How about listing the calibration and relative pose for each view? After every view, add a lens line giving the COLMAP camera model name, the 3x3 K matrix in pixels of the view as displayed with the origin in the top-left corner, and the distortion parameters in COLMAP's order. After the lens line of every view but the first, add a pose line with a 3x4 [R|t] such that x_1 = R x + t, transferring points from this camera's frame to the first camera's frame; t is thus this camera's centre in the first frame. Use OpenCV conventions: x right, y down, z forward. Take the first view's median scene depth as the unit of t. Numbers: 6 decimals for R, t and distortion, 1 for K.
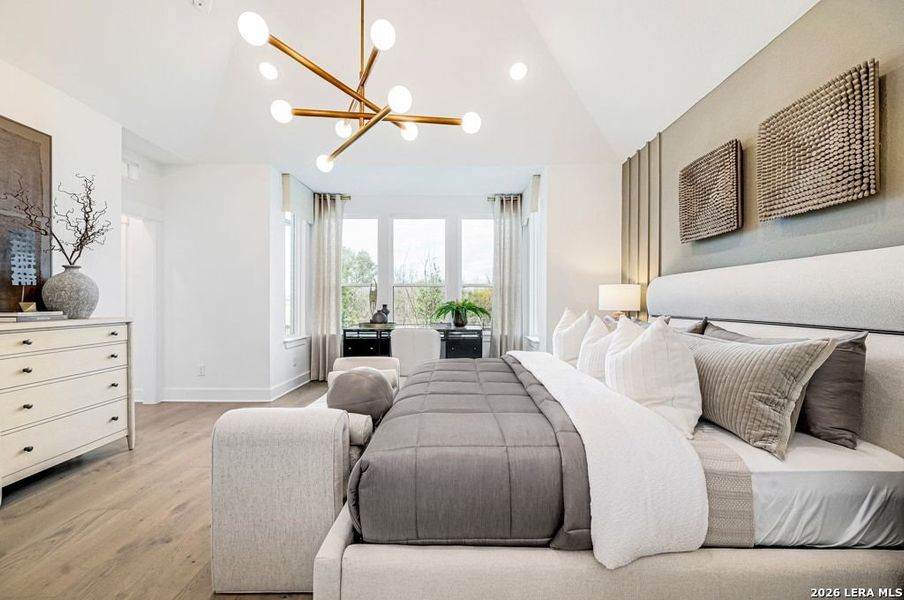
lens RADIAL K [[362.3, 0, 451.5], [0, 362.3, 296.5], [0, 0, 1]] dist [-0.001383, -0.000201]
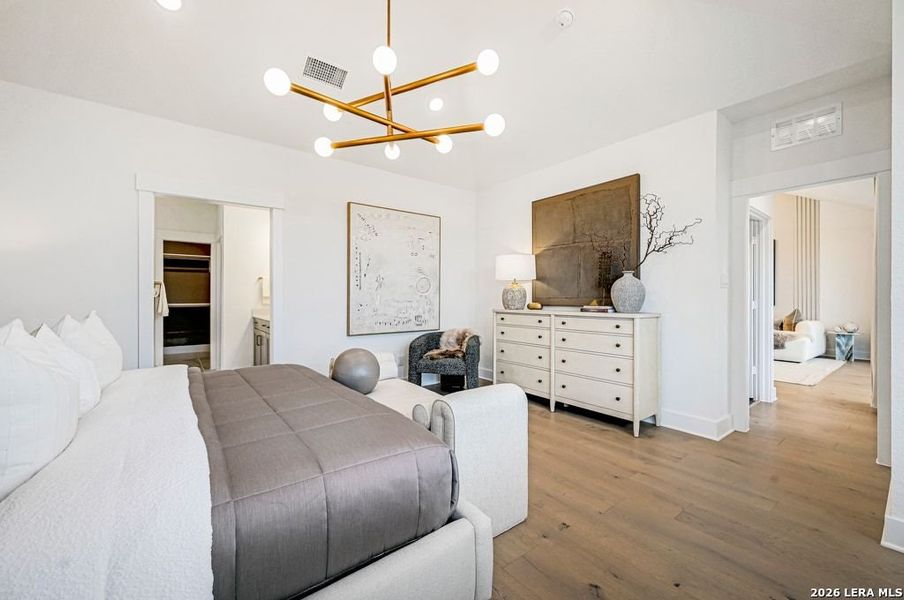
lens RADIAL K [[362.3, 0, 451.5], [0, 362.3, 296.5], [0, 0, 1]] dist [-0.001383, -0.000201]
pose [[-0.779809, -0.004649, -0.626000, 0.249457], [-0.000372, 0.999976, -0.006963, 0.010992], [0.626018, -0.005197, -0.779792, 1.665355]]
